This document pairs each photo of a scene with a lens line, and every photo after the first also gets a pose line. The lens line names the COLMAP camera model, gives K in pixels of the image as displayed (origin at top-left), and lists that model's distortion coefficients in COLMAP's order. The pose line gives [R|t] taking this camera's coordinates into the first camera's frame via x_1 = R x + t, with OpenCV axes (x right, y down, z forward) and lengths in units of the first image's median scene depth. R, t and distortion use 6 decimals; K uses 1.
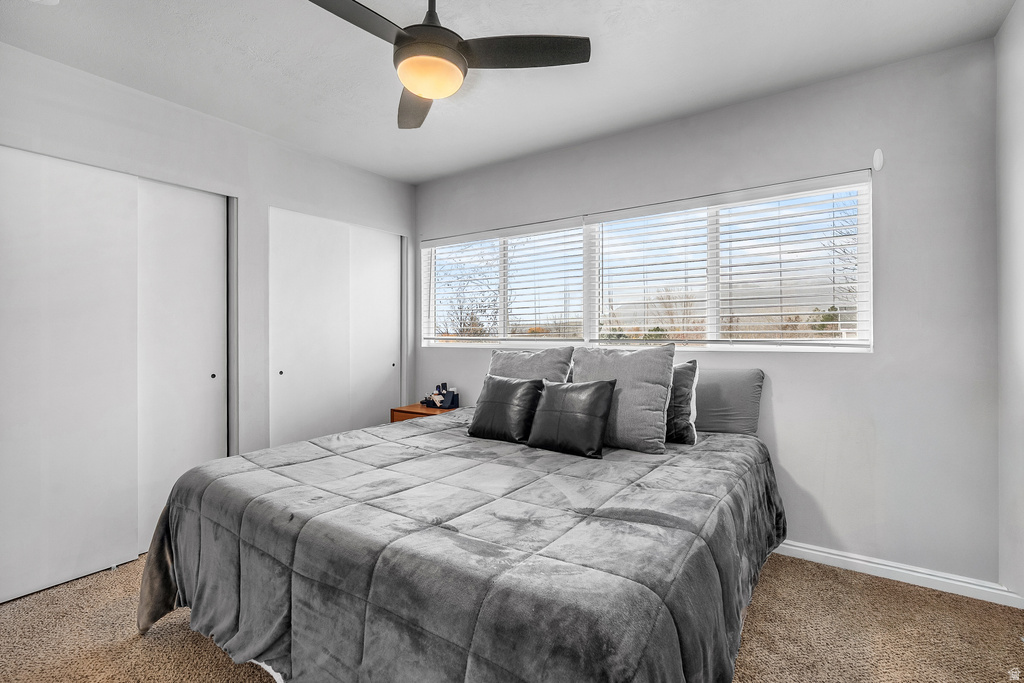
lens RADIAL K [[461.6, 0, 510.4], [0, 461.6, 342.9], [0, 0, 1]] dist [-0.010486, 0.000074]
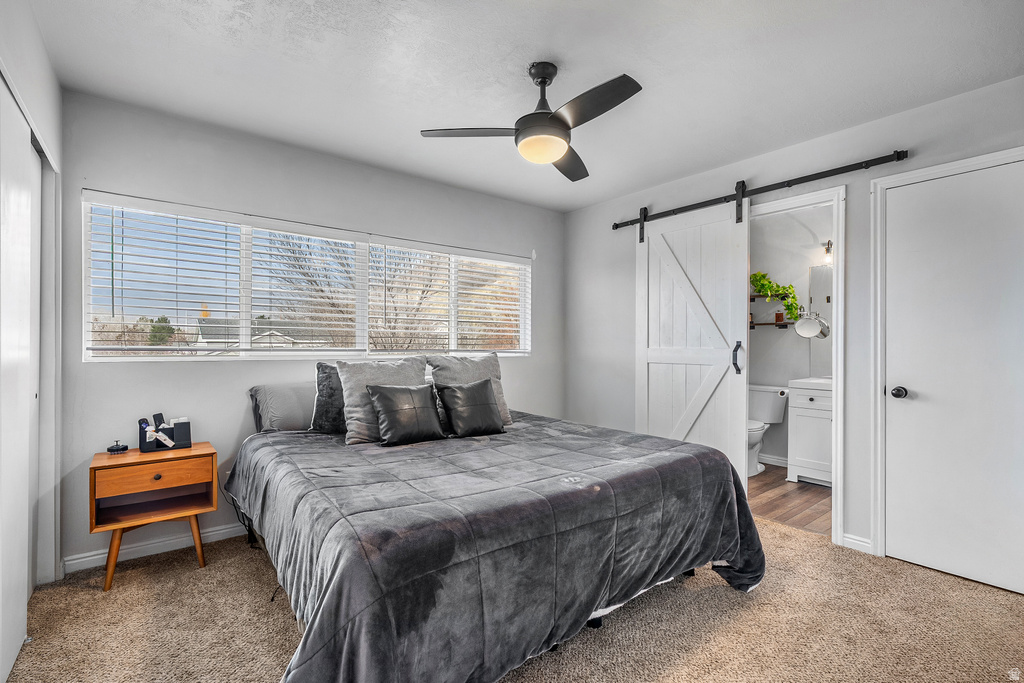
lens RADIAL K [[461.6, 0, 510.4], [0, 461.6, 342.9], [0, 0, 1]] dist [-0.010486, 0.000074]
pose [[0.289575, 0.009319, 0.957110, -1.029834], [0.006659, 0.999909, -0.011750, -0.011054], [-0.957132, 0.009776, 0.289487, 0.517084]]
